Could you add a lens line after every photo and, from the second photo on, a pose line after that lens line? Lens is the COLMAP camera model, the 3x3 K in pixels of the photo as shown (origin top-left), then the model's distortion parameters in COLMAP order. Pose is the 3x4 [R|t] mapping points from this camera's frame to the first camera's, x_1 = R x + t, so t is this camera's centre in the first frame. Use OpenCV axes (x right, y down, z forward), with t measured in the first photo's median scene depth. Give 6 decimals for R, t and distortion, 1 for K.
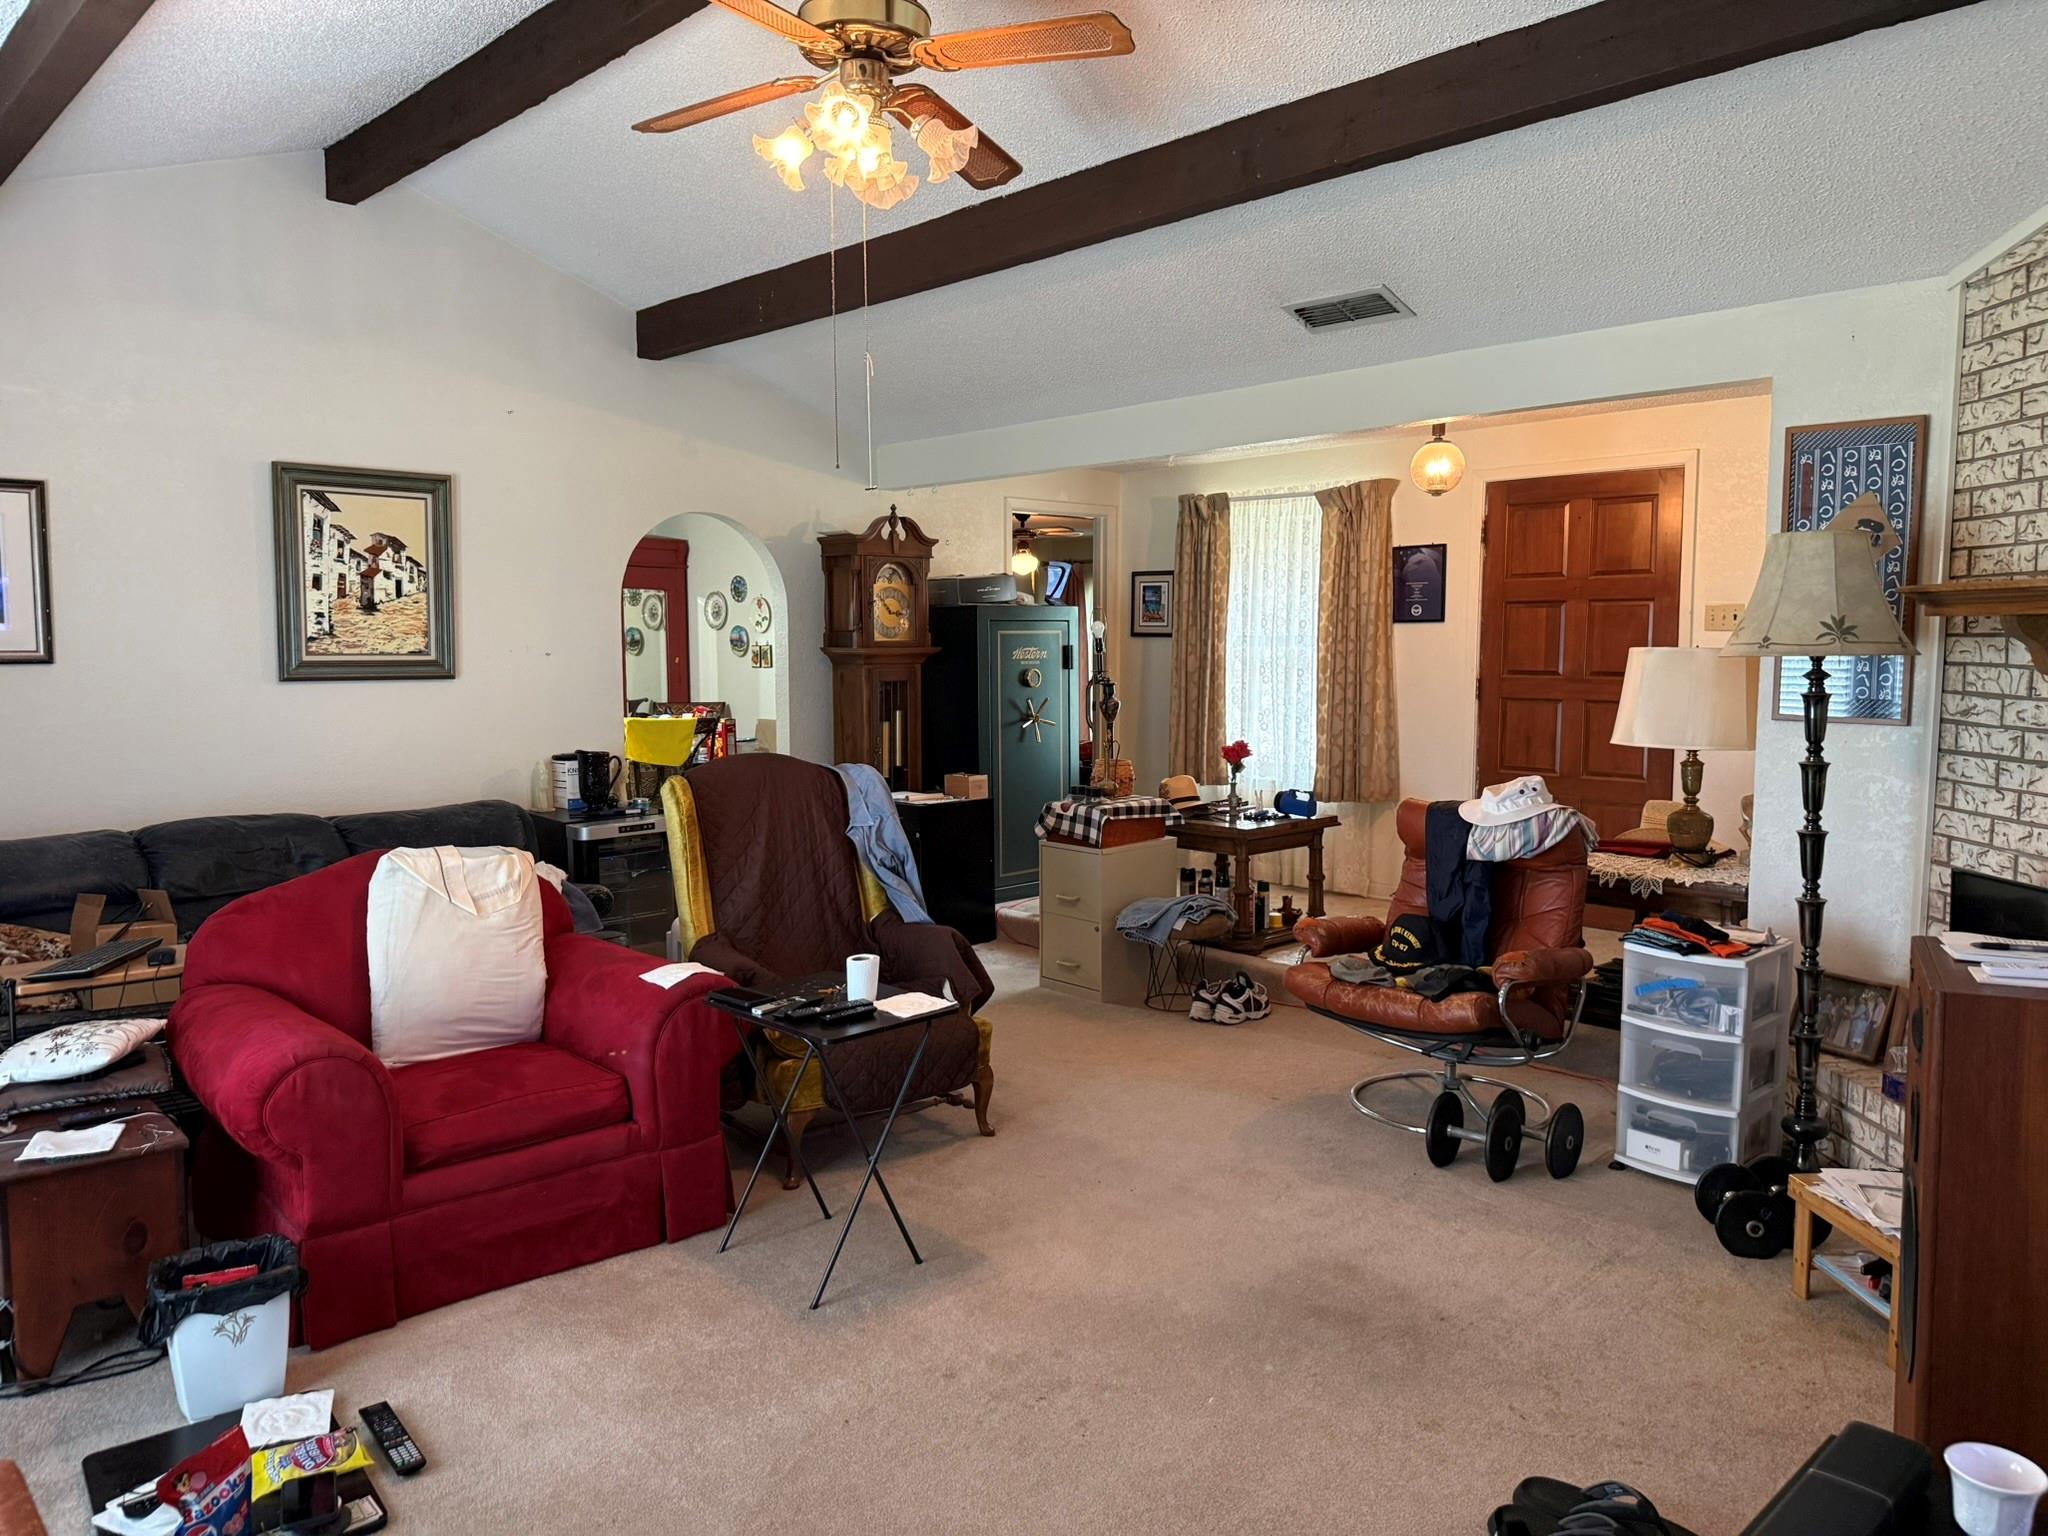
lens RADIAL K [[1439.5, 0, 1022.5], [0, 1439.5, 771.2], [0, 0, 1]] dist [-0.008281, 0.007580]
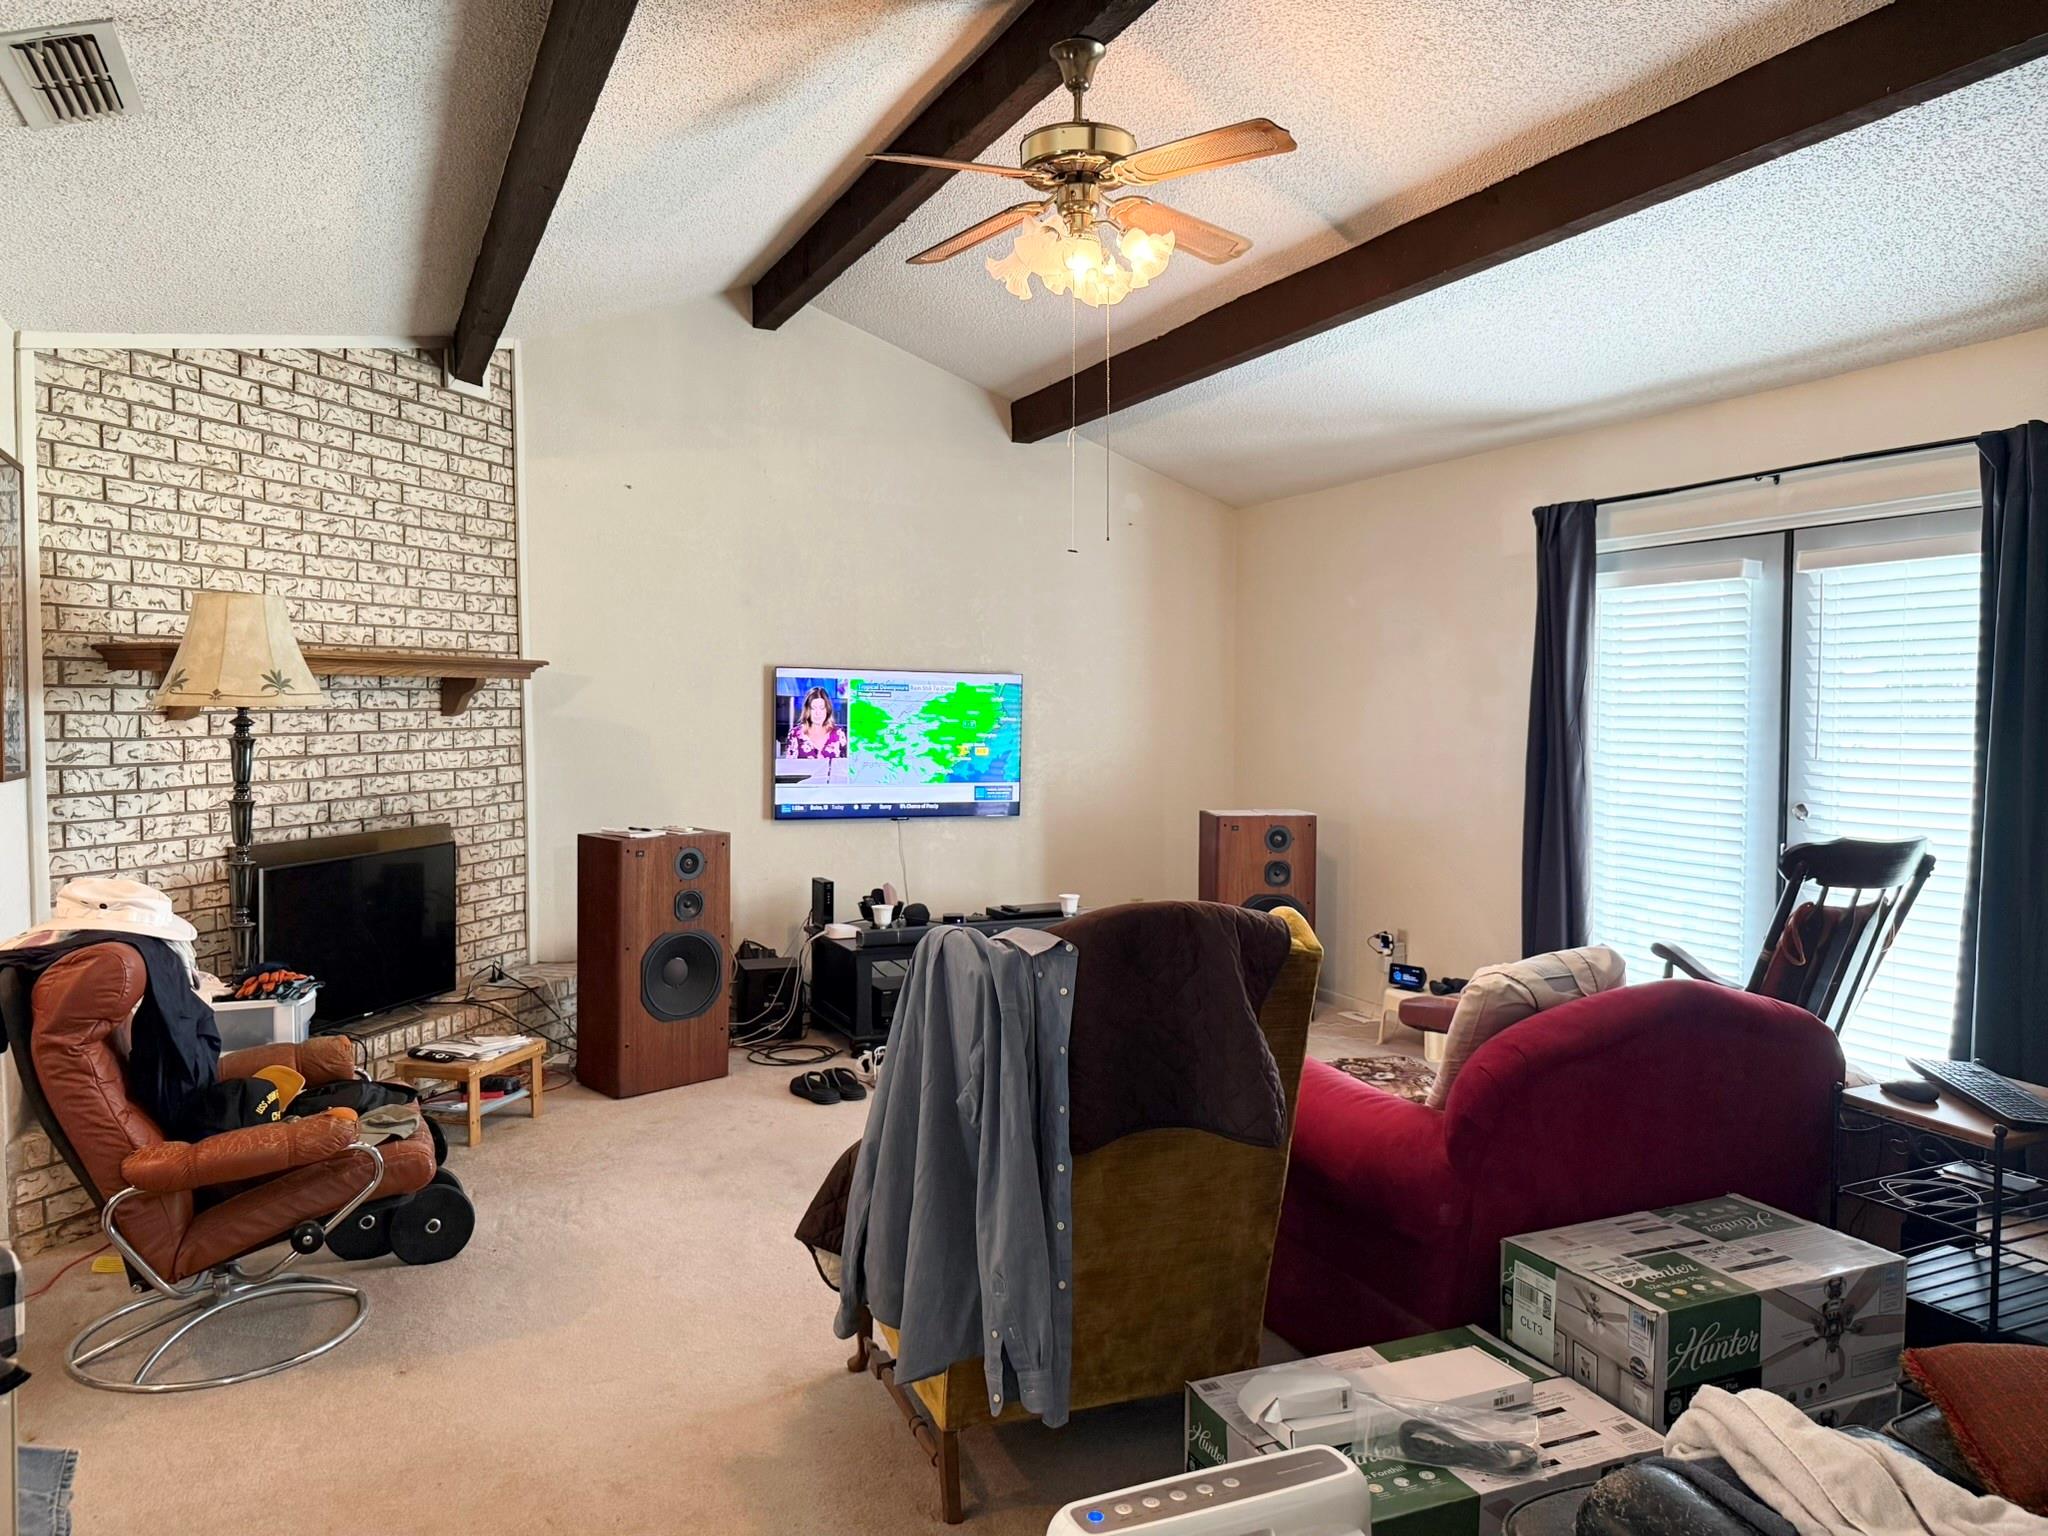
lens RADIAL K [[1439.5, 0, 1021.9], [0, 1439.5, 766.4], [0, 0, 1]] dist [-0.008281, 0.007580]
pose [[-0.946991, -0.022196, 0.320493, -0.367193], [0.022649, 0.990515, 0.135522, -0.165594], [-0.320461, 0.135597, -0.937506, 1.797727]]
